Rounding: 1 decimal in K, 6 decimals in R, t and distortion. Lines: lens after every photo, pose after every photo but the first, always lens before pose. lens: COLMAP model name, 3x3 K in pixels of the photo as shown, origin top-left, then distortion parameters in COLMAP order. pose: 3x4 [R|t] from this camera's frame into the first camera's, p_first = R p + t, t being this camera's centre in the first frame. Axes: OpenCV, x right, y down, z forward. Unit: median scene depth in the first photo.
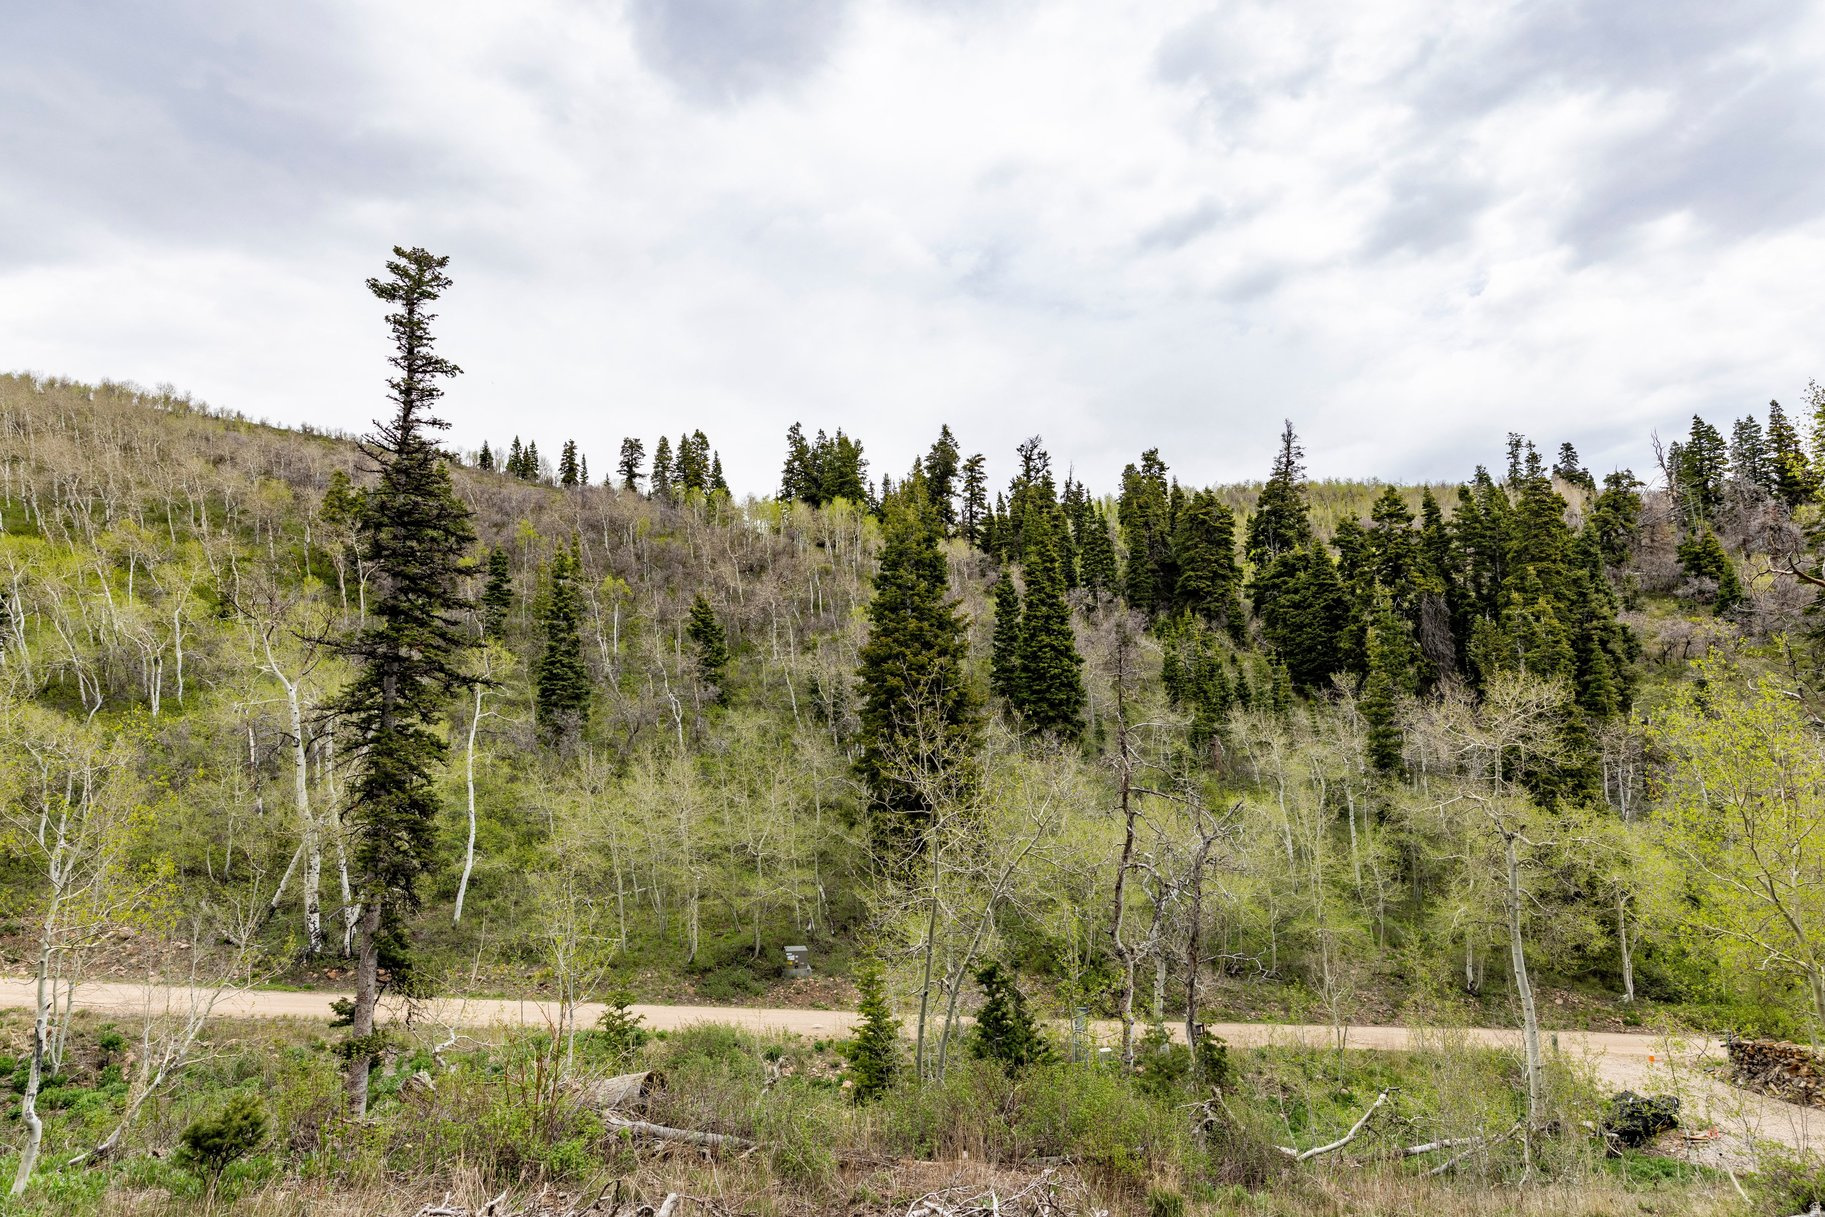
lens RADIAL K [[997.9, 0, 912.5], [0, 997.9, 608.5], [0, 0, 1]] dist [0.006386, -0.000598]
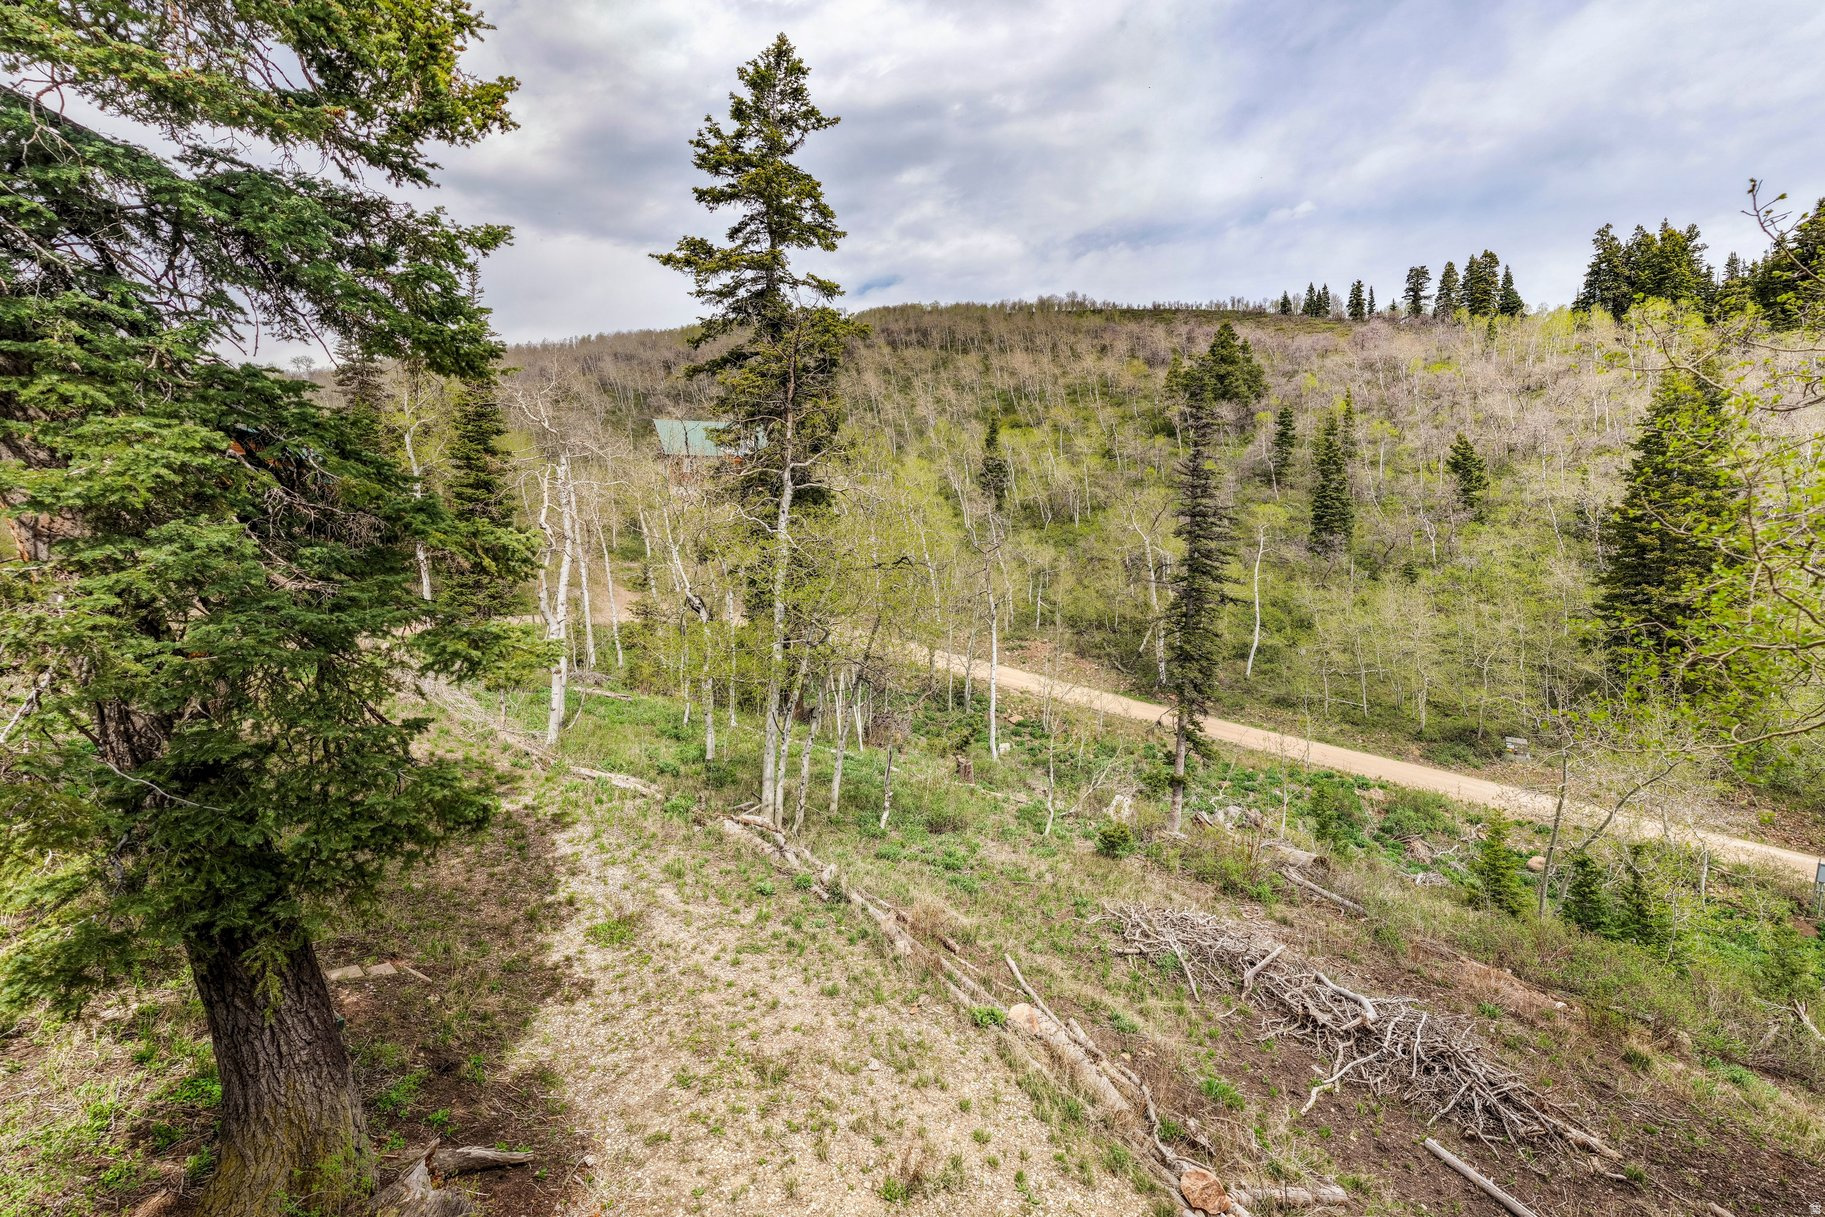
lens RADIAL K [[997.9, 0, 912.5], [0, 997.9, 608.5], [0, 0, 1]] dist [0.006386, -0.000598]
pose [[0.698381, 0.174896, -0.694029, 0.166830], [0.105549, 0.933915, 0.341558, -0.269431], [0.707901, -0.311792, 0.633768, -0.211283]]
